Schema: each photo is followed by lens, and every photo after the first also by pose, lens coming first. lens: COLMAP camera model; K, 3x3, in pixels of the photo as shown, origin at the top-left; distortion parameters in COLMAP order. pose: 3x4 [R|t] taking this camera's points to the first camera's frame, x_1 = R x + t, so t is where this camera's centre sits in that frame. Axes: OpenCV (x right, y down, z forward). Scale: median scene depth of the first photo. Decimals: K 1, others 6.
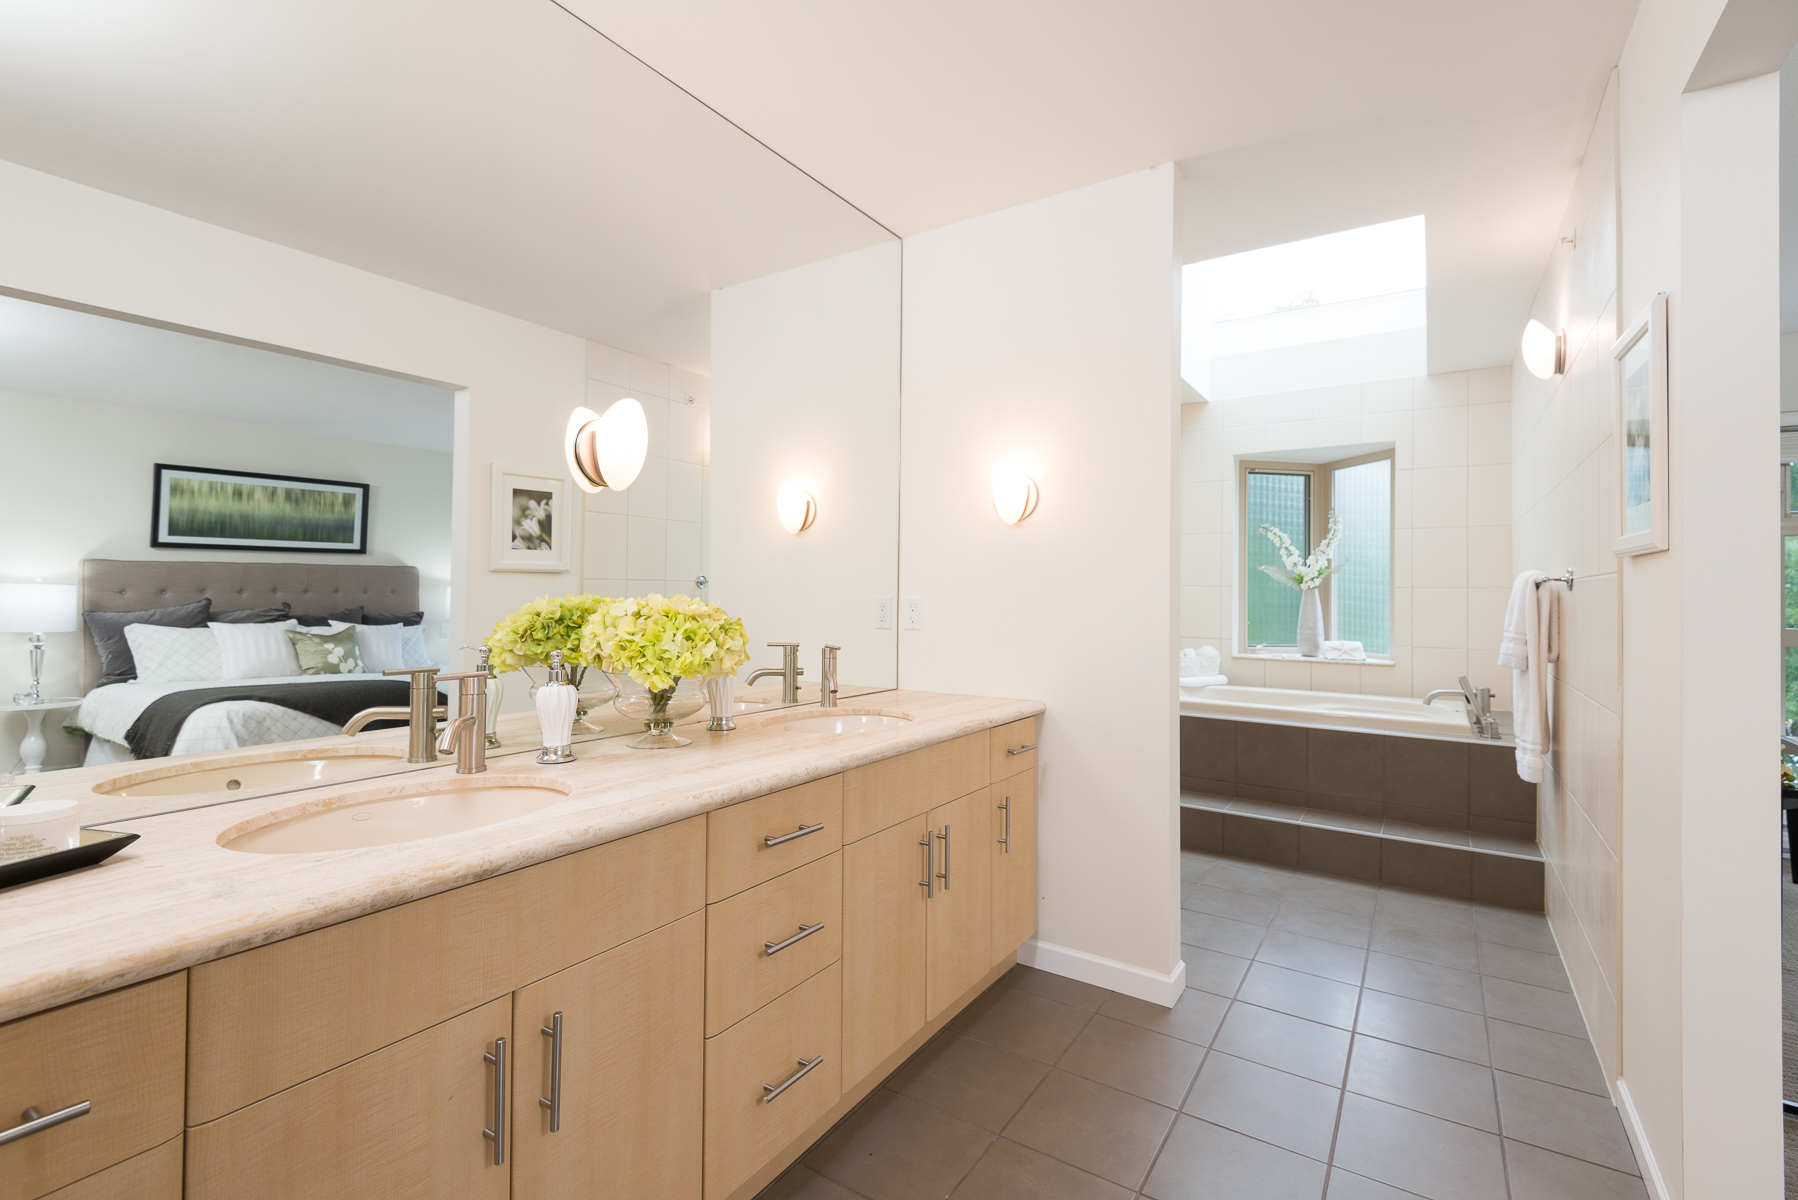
lens RADIAL K [[813.0, 0, 905.6], [0, 813.0, 586.7], [0, 0, 1]] dist [0.024148, -0.011877]
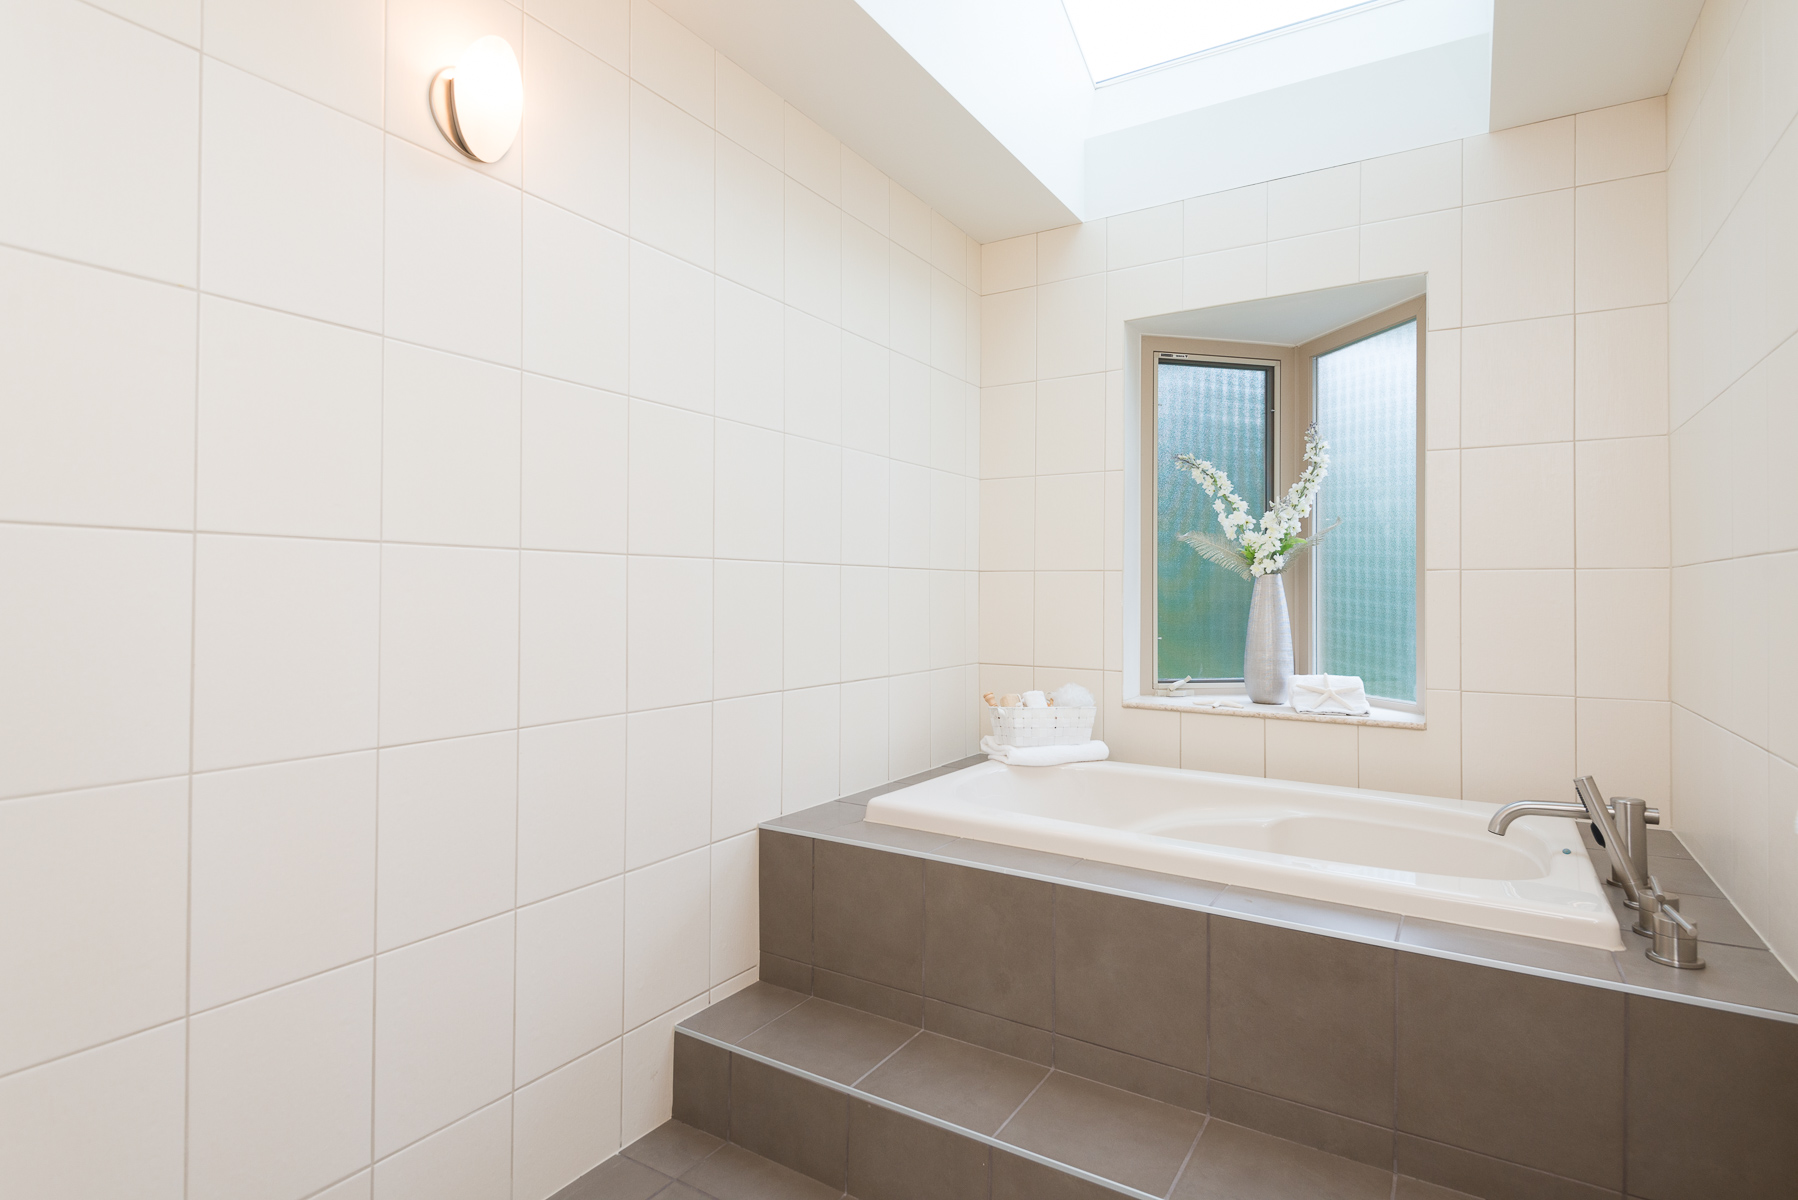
lens RADIAL K [[932.9, 0, 898.4], [0, 932.9, 594.2], [0, 0, 1]] dist [0.002670, -0.001019]
pose [[0.999828, -0.001132, 0.018488, 0.245300], [0.001081, 0.999996, 0.002774, 0.012965], [-0.018491, -0.002753, 0.999825, 0.403236]]
